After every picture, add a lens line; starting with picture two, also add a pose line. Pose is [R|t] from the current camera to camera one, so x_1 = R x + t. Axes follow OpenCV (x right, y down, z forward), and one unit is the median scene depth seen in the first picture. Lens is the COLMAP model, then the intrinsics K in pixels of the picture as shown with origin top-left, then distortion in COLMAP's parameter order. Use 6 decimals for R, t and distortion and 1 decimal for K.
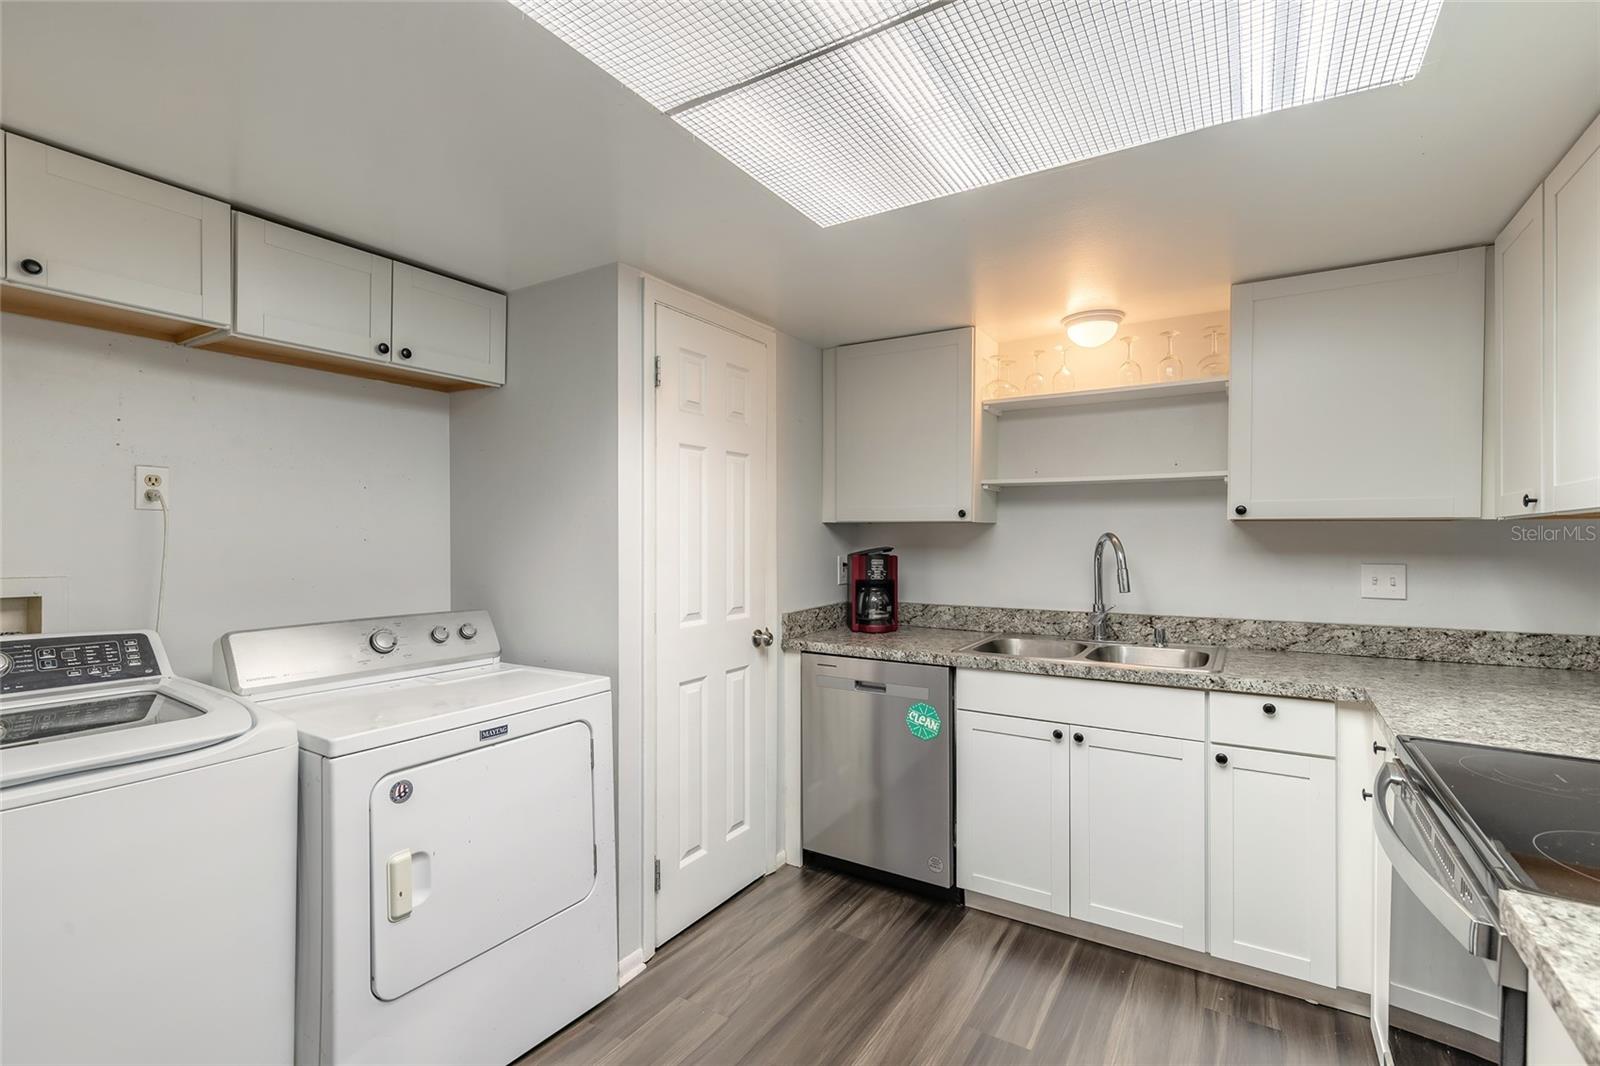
lens RADIAL K [[721.6, 0, 794.1], [0, 721.6, 539.6], [0, 0, 1]] dist [0.003687, -0.001046]
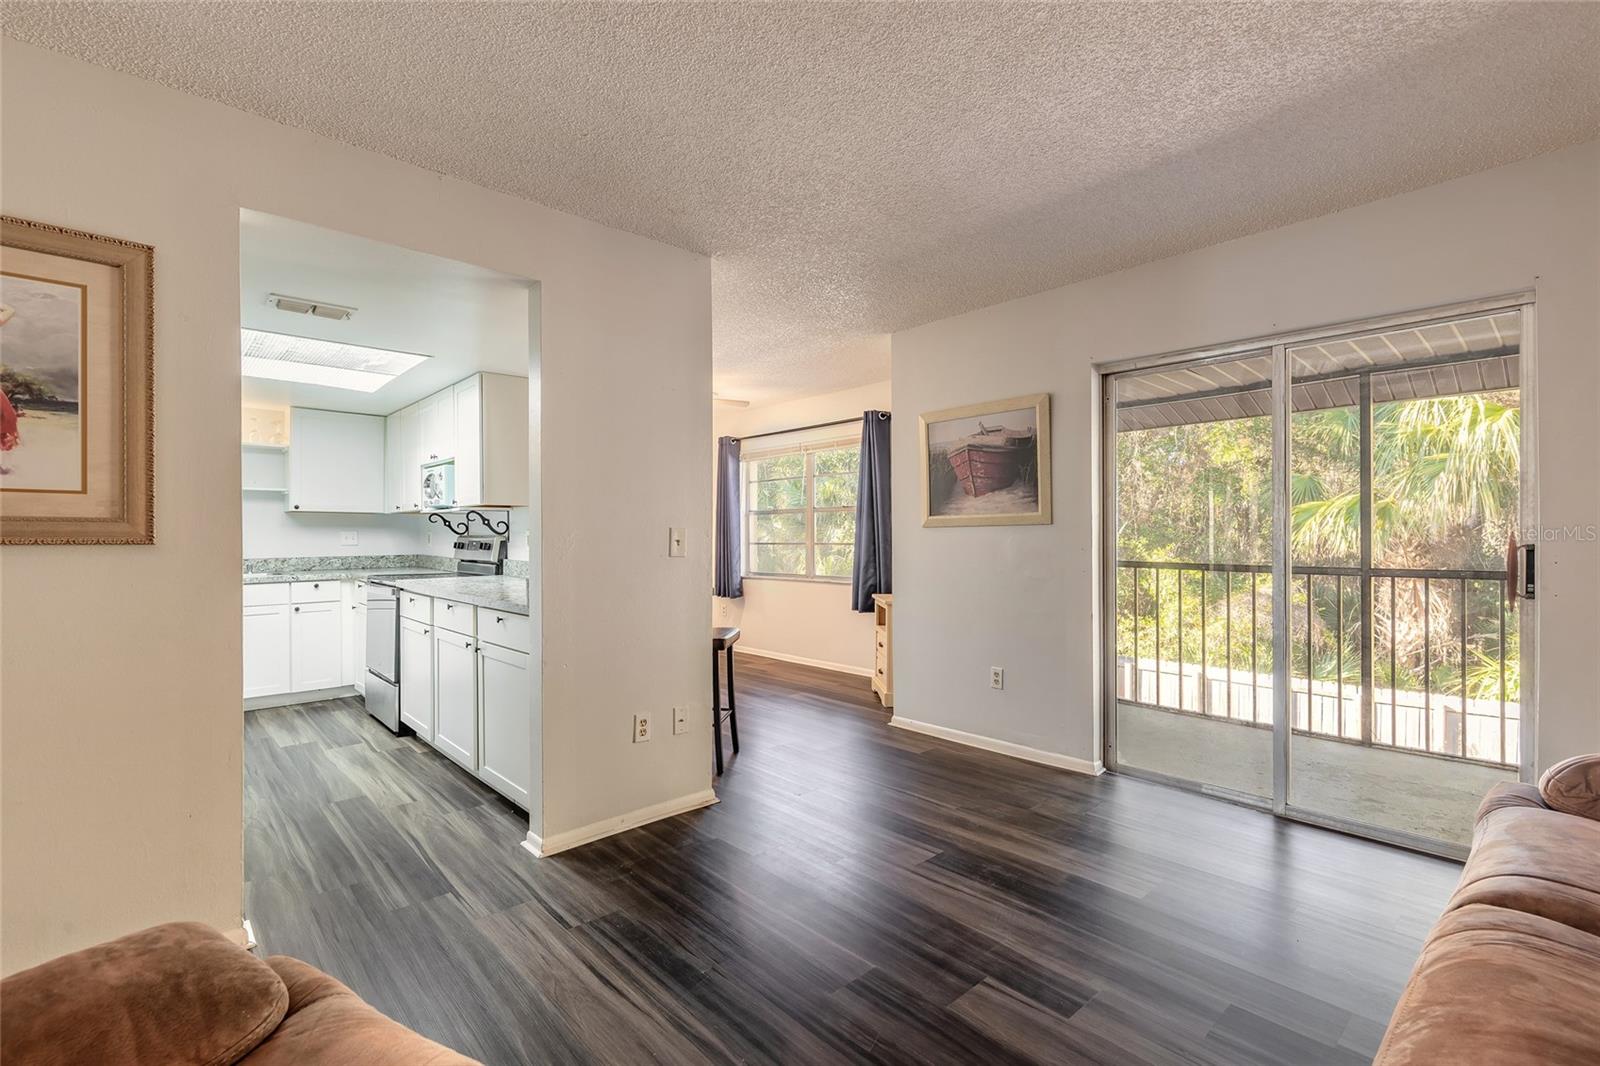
lens RADIAL K [[721.6, 0, 798.6], [0, 721.6, 536.1], [0, 0, 1]] dist [0.003687, -0.001046]
pose [[0.261805, -0.004423, 0.965111, -1.052578], [0.004954, 0.999982, 0.003239, 0.046997], [-0.965108, 0.003933, 0.261822, -1.015006]]
